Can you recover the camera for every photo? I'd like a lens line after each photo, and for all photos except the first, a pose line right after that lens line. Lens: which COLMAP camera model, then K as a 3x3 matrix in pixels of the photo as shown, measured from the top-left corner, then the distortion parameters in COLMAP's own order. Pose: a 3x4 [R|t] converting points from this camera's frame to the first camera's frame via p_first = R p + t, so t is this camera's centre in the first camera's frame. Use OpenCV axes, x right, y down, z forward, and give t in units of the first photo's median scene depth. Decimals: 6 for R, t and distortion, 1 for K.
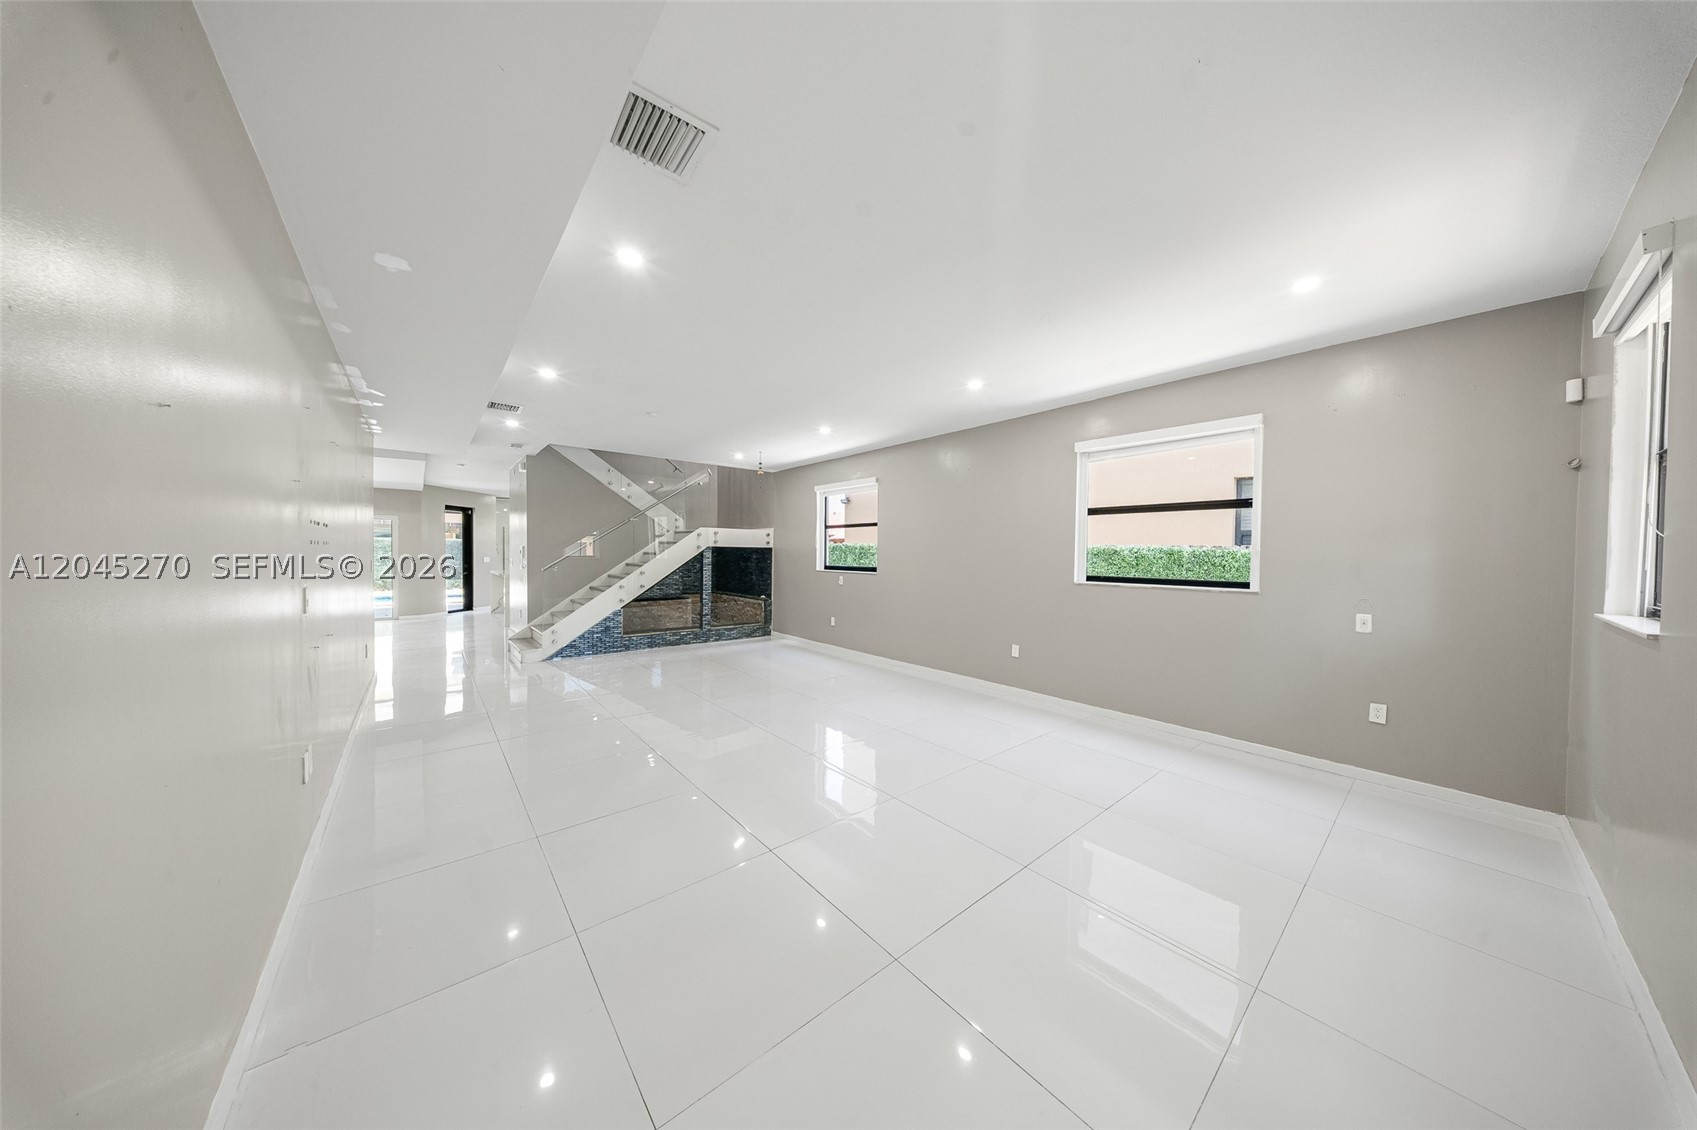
lens RADIAL K [[513.6, 0, 847.6], [0, 513.6, 566.8], [0, 0, 1]] dist [-0.001515, -0.000270]
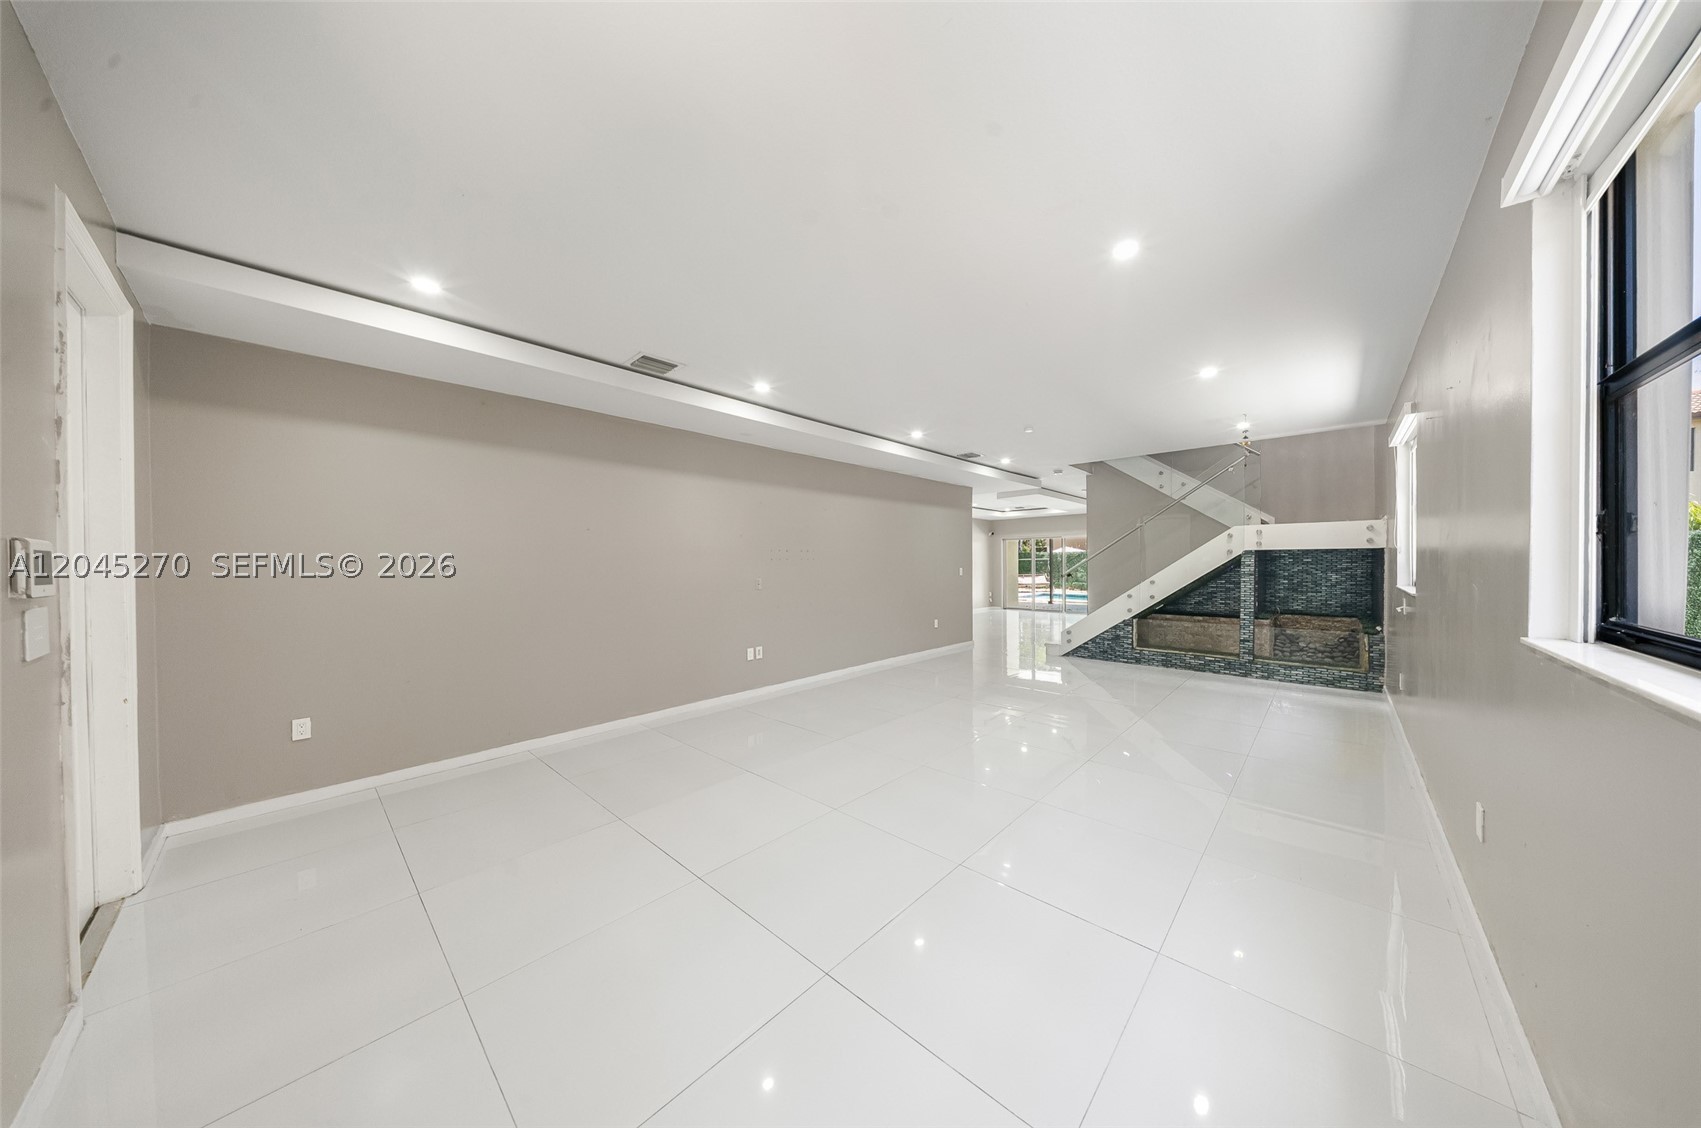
lens RADIAL K [[514.8, 0, 849.6], [0, 514.8, 565.8], [0, 0, 1]] dist [-0.001515, -0.000270]
pose [[0.129984, -0.000032, -0.991516, 0.409783], [-0.017557, 0.999843, -0.002334, -0.004956], [0.991361, 0.017711, 0.129963, 0.326083]]
